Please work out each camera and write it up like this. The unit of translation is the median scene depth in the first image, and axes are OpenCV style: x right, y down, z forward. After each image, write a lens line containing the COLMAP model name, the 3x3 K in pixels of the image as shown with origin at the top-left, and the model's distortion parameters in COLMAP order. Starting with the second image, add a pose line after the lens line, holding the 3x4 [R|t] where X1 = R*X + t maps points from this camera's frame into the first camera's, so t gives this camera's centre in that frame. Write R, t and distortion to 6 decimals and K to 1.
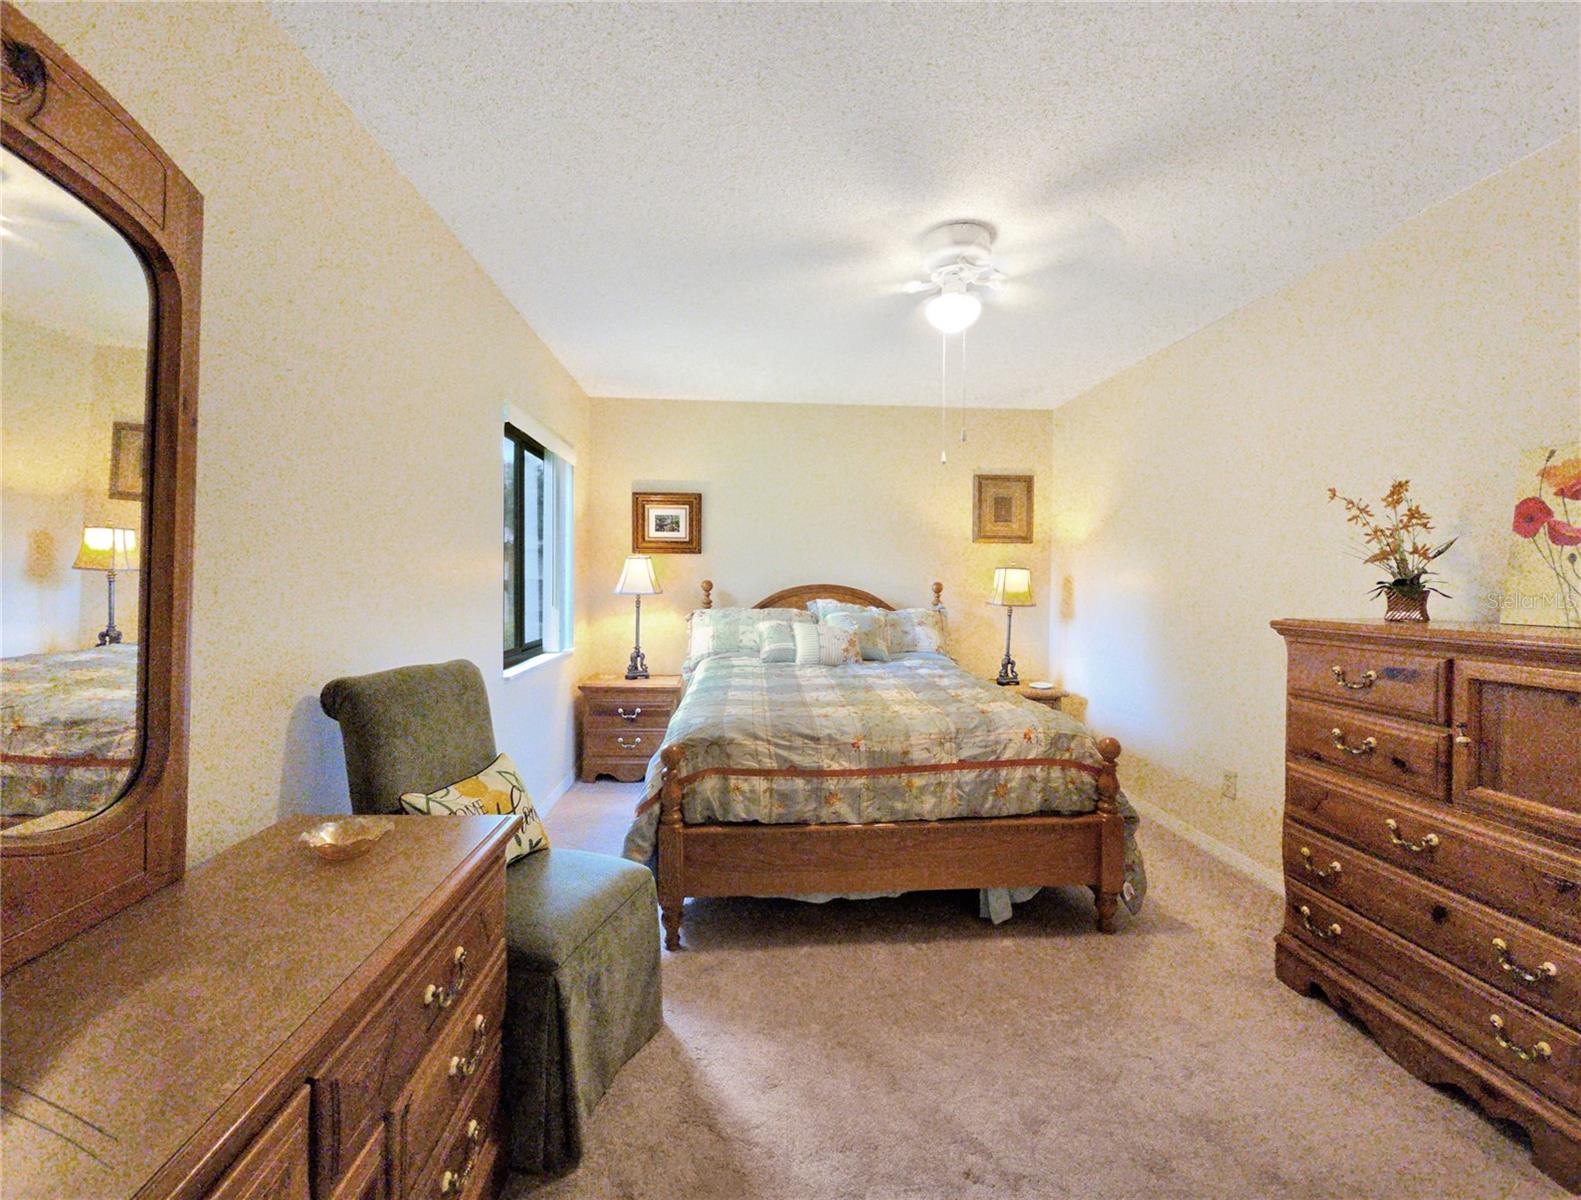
lens RADIAL K [[638.4, 0, 800.1], [0, 638.4, 589.8], [0, 0, 1]] dist [0.020426, -0.000009]
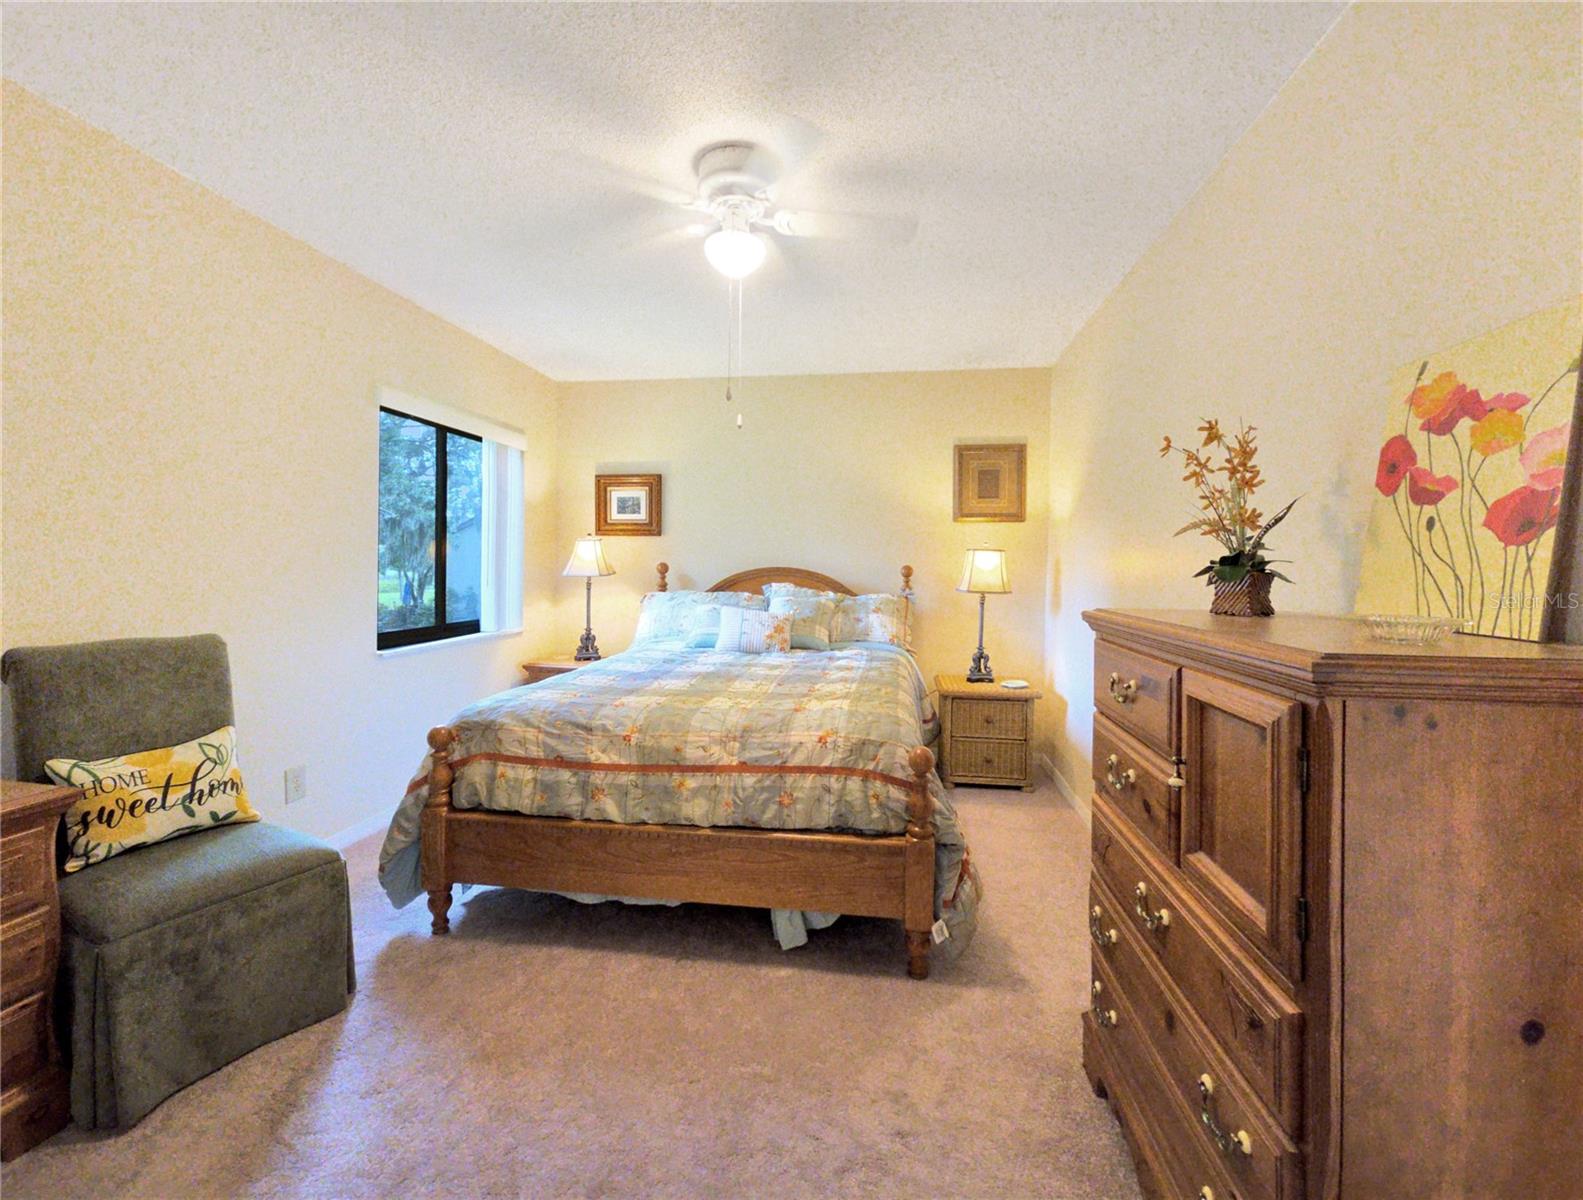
lens RADIAL K [[639.2, 0, 792.1], [0, 639.2, 589.4], [0, 0, 1]] dist [0.020426, -0.000009]
pose [[0.975778, 0.012494, -0.218407, 0.504340], [-0.008051, 0.999742, 0.021219, 0.007327], [0.218615, -0.018947, 0.975627, 0.152922]]
